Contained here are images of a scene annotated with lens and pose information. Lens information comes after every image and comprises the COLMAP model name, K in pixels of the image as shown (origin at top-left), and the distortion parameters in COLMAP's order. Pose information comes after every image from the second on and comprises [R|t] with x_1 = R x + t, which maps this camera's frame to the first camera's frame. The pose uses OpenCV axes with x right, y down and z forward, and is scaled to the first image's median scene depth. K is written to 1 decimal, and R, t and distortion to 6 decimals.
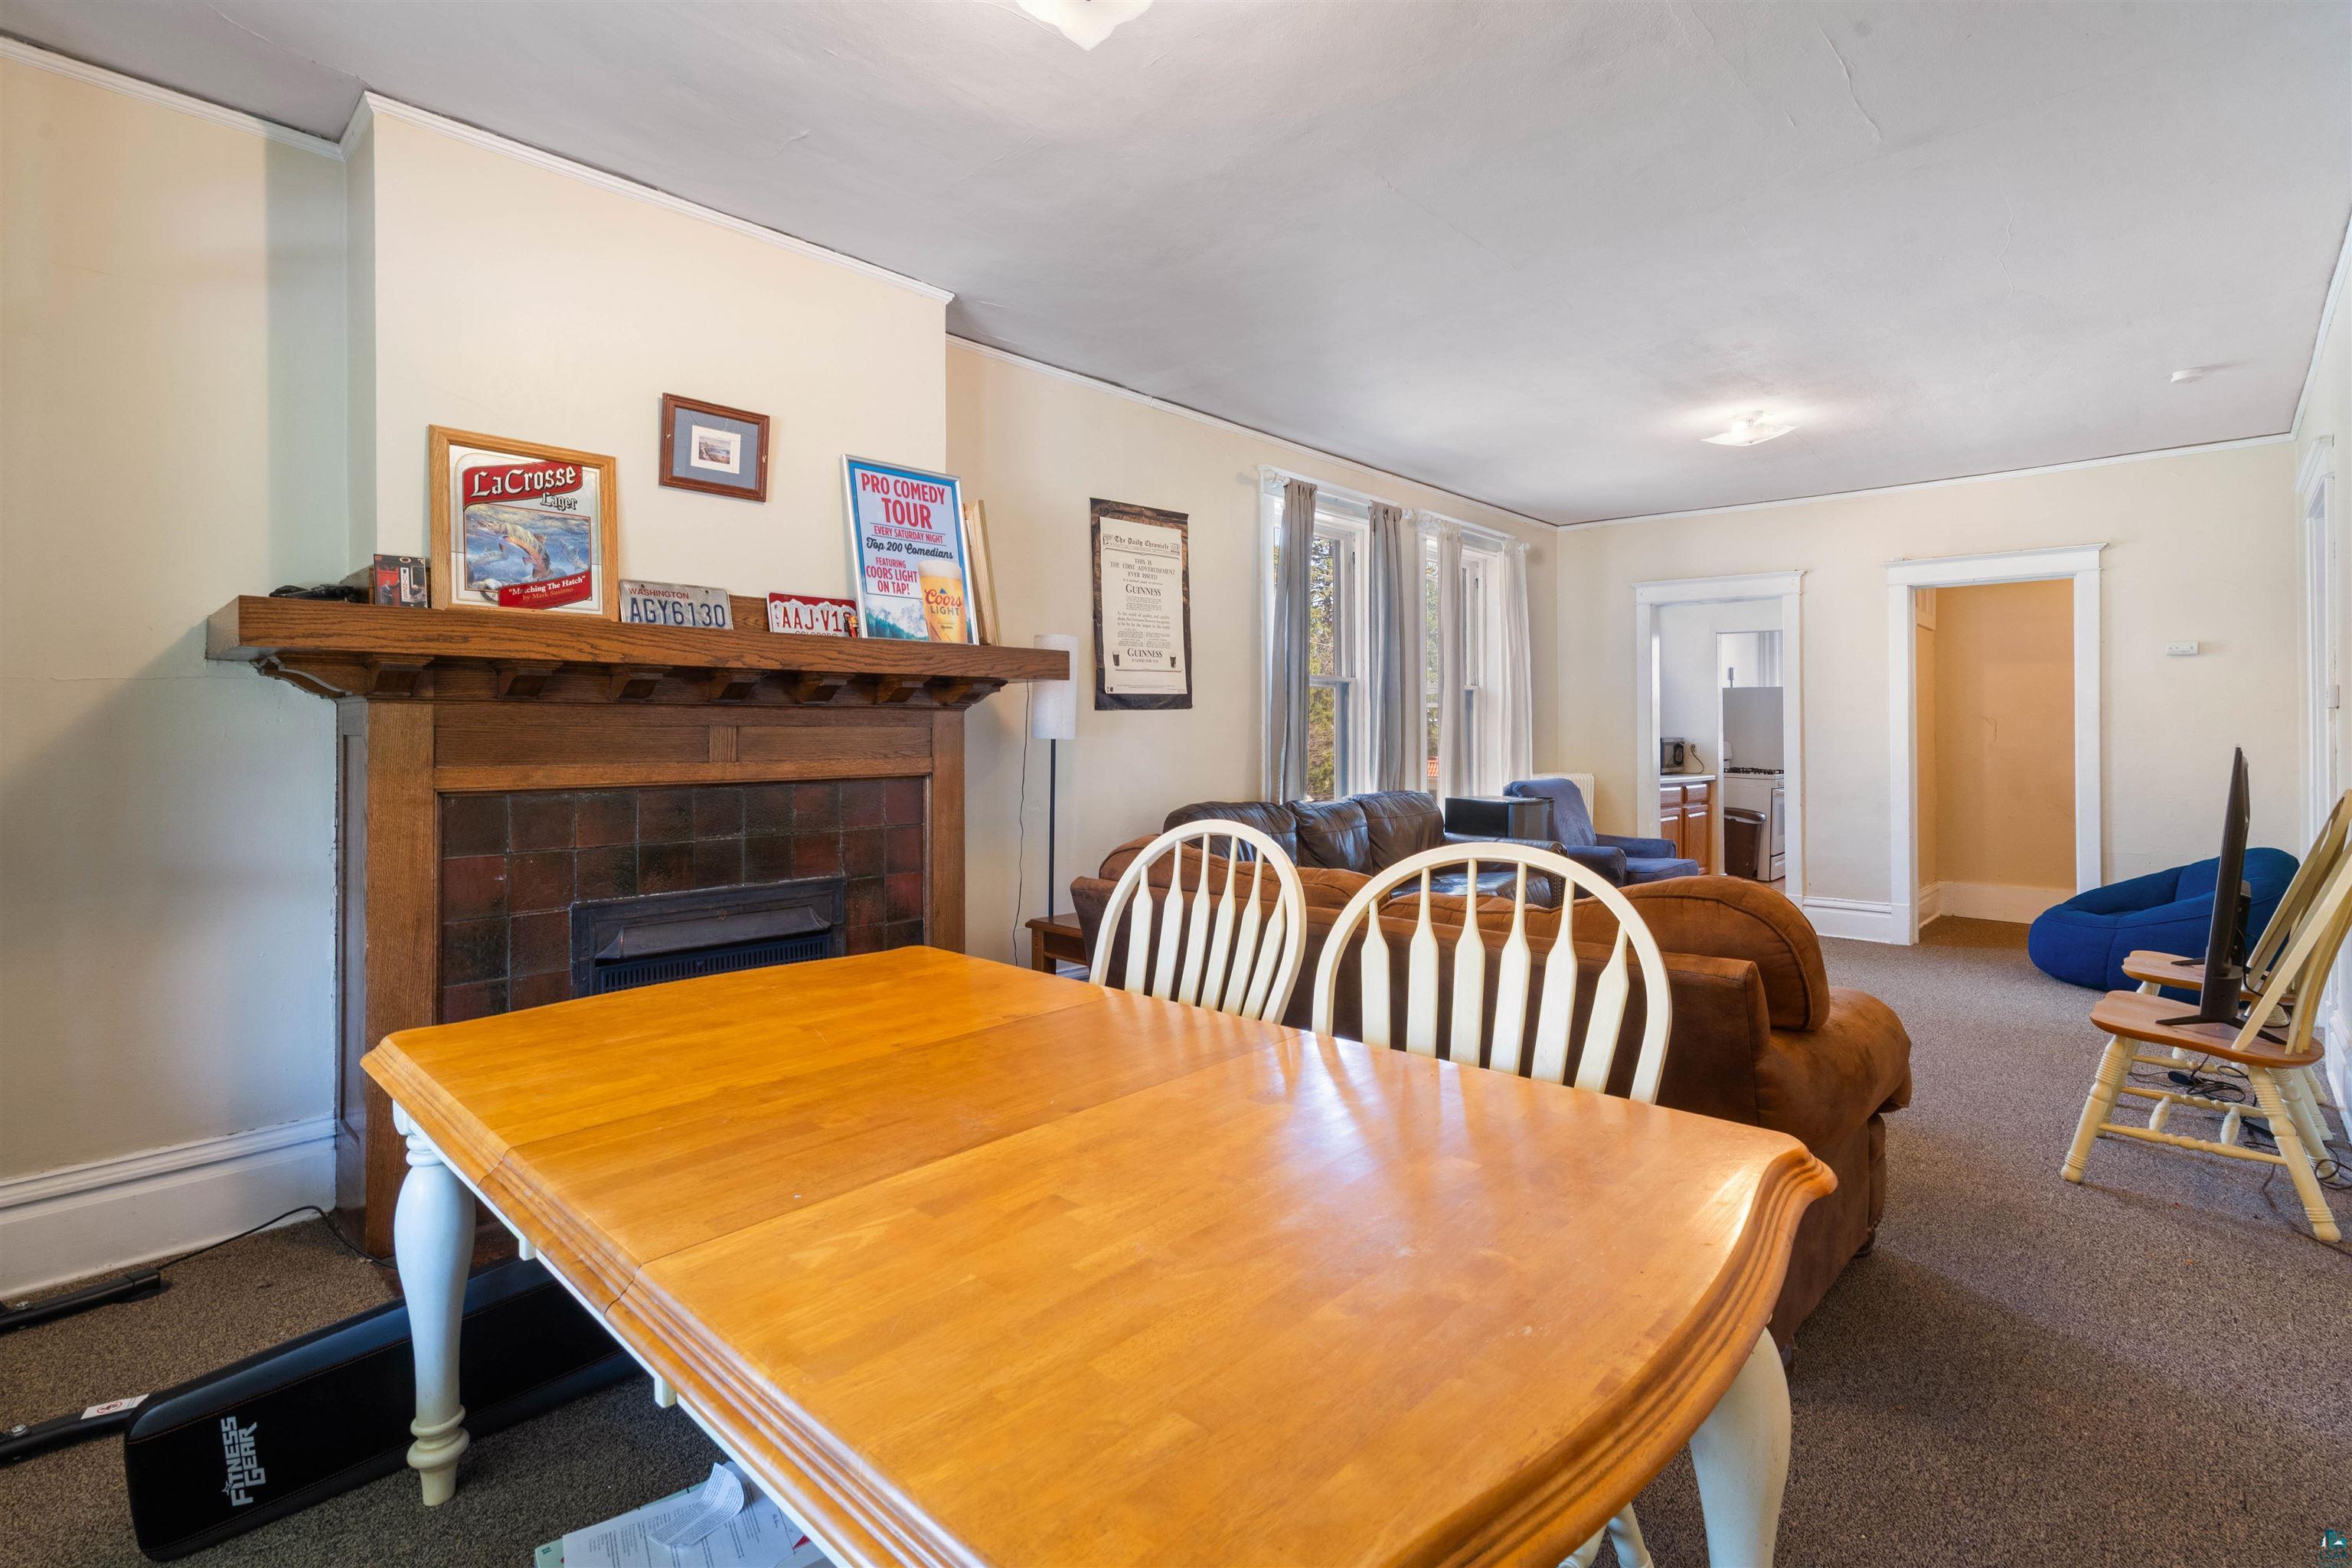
lens RADIAL K [[1082.8, 0, 1188.2], [0, 1082.8, 735.2], [0, 0, 1]] dist [-0.005342, -0.000379]
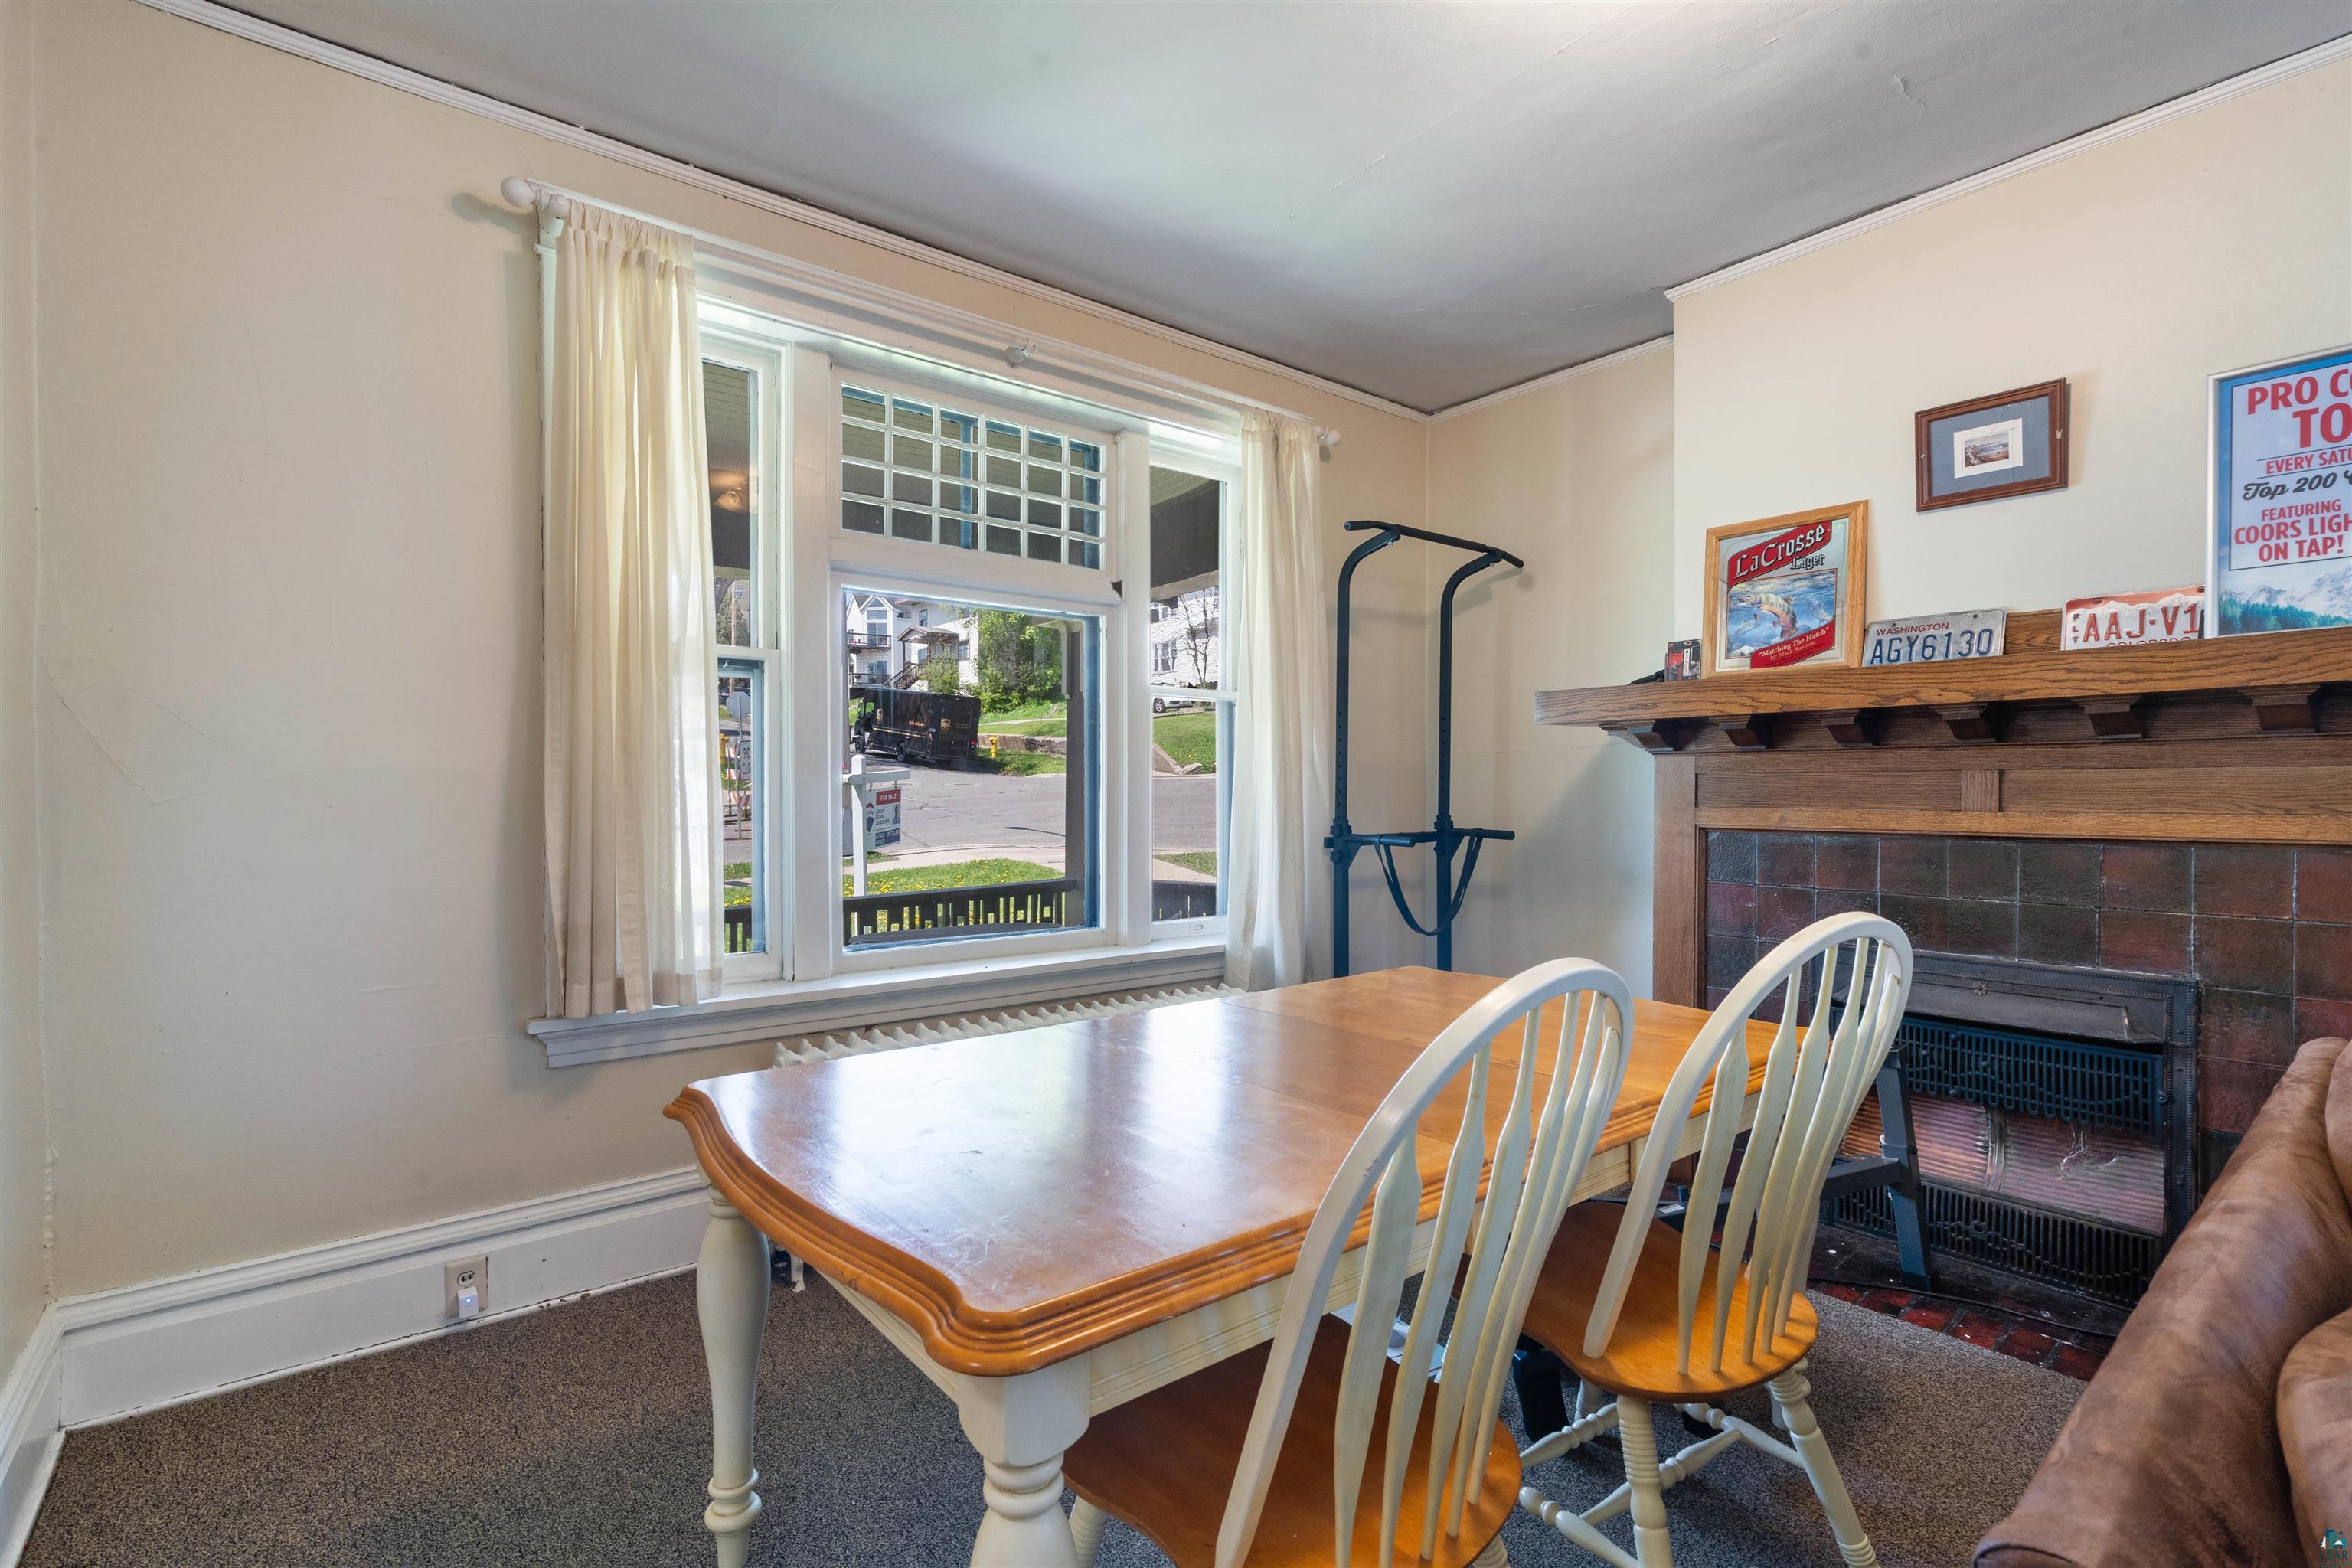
lens RADIAL K [[1082.8, 0, 1188.7], [0, 1082.8, 792.1], [0, 0, 1]] dist [-0.005342, -0.000379]
pose [[-0.138684, 0.010930, -0.990276, 0.521731], [0.005064, 0.999934, 0.010328, -0.002815], [0.990324, -0.003583, -0.138730, 0.505002]]
